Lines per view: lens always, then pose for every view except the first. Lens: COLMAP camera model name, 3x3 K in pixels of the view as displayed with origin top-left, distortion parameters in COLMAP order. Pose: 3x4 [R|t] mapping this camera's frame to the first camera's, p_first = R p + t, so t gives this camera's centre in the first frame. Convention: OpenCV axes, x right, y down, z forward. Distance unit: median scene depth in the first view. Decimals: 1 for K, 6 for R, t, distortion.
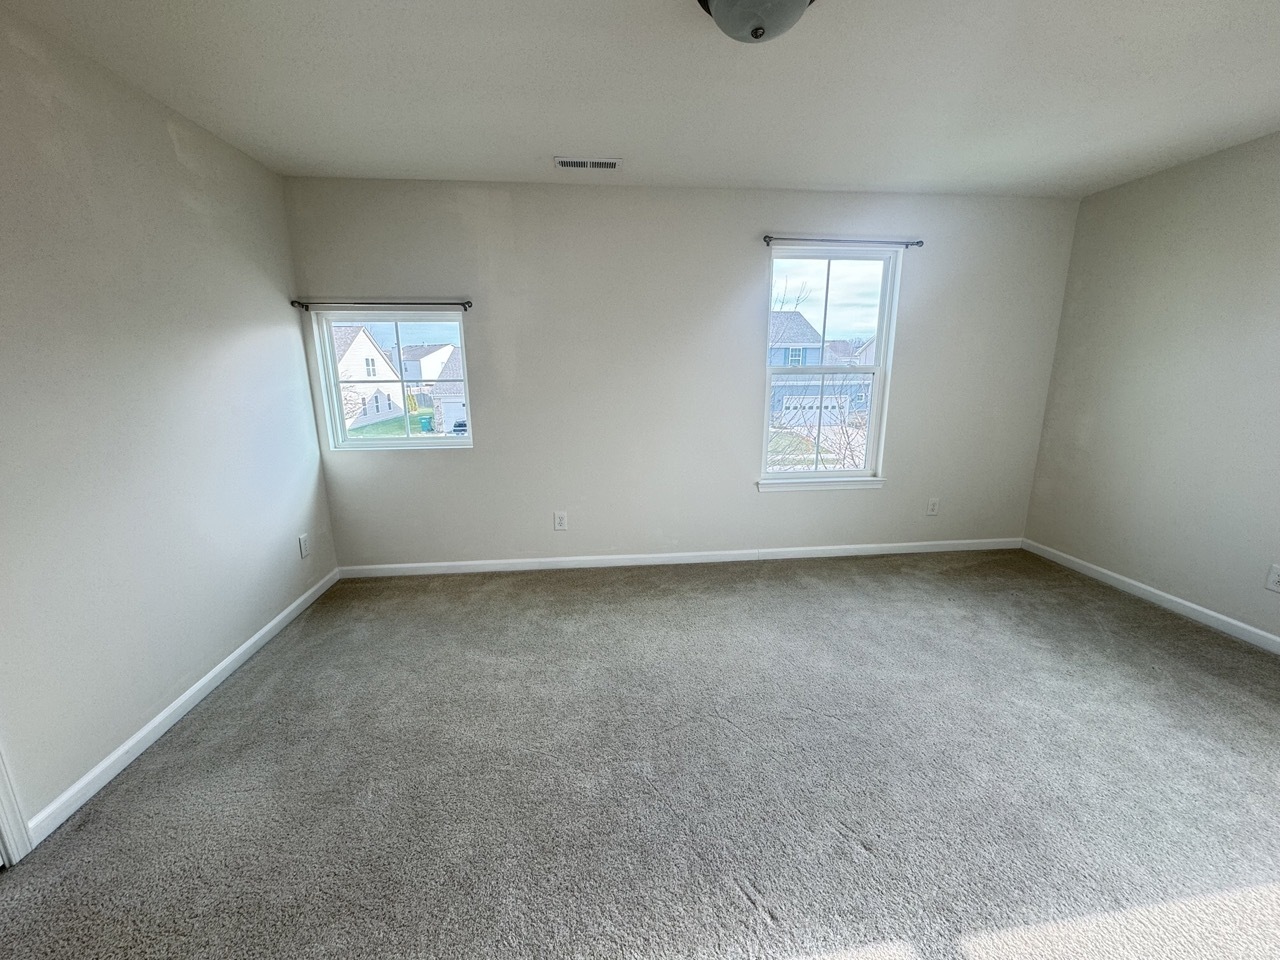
lens RADIAL K [[509.9, 0, 637.4], [0, 509.9, 479.6], [0, 0, 1]] dist [-0.001868, 0.000588]
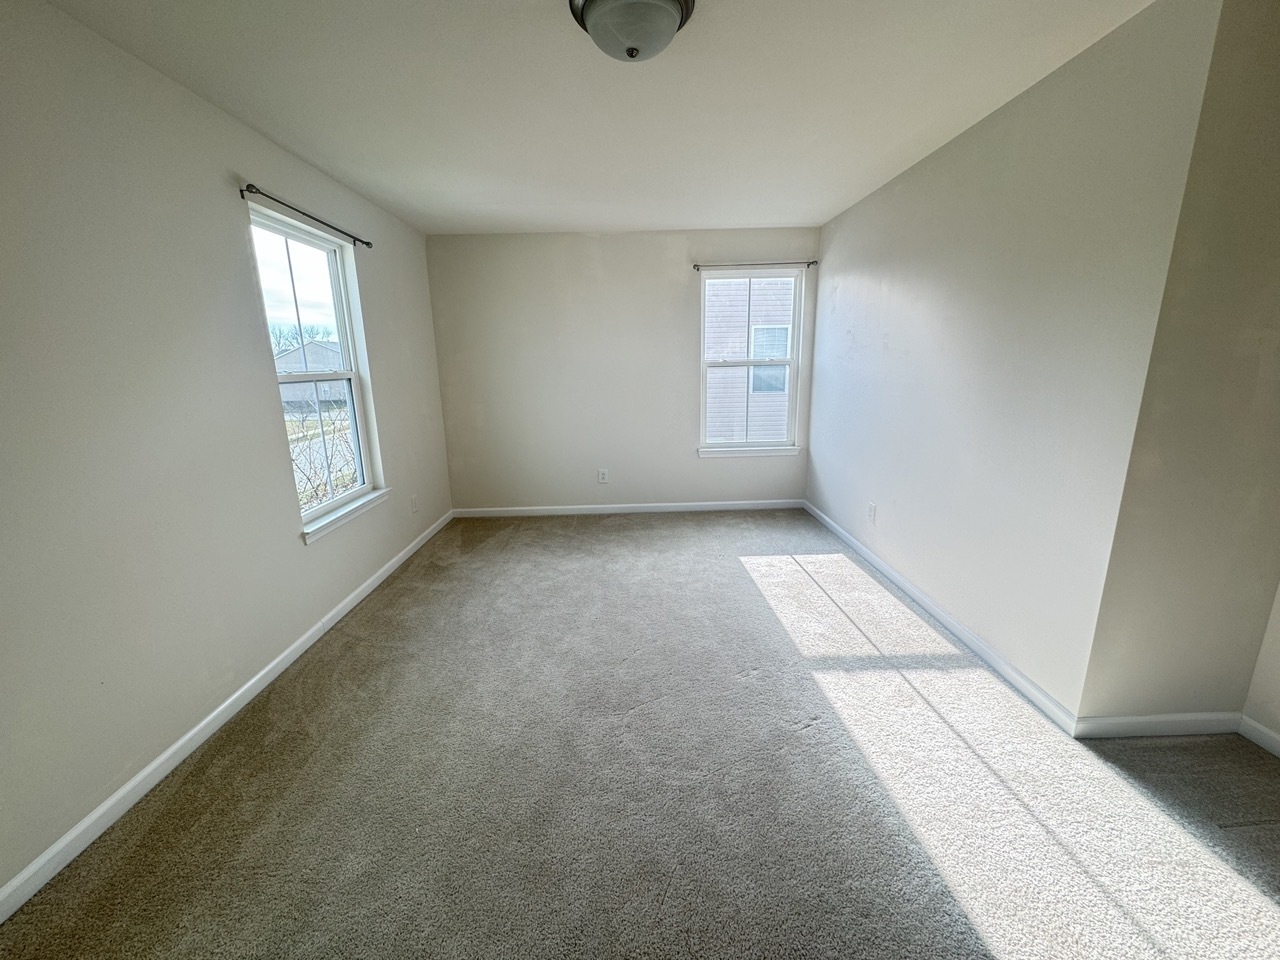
lens RADIAL K [[509.9, 0, 637.4], [0, 509.9, 479.6], [0, 0, 1]] dist [-0.001868, 0.000588]
pose [[0.080739, -0.223571, 0.971338, -0.451950], [0.237351, 0.950799, 0.199115, -0.108314], [-0.968063, 0.214472, 0.129831, 0.473064]]
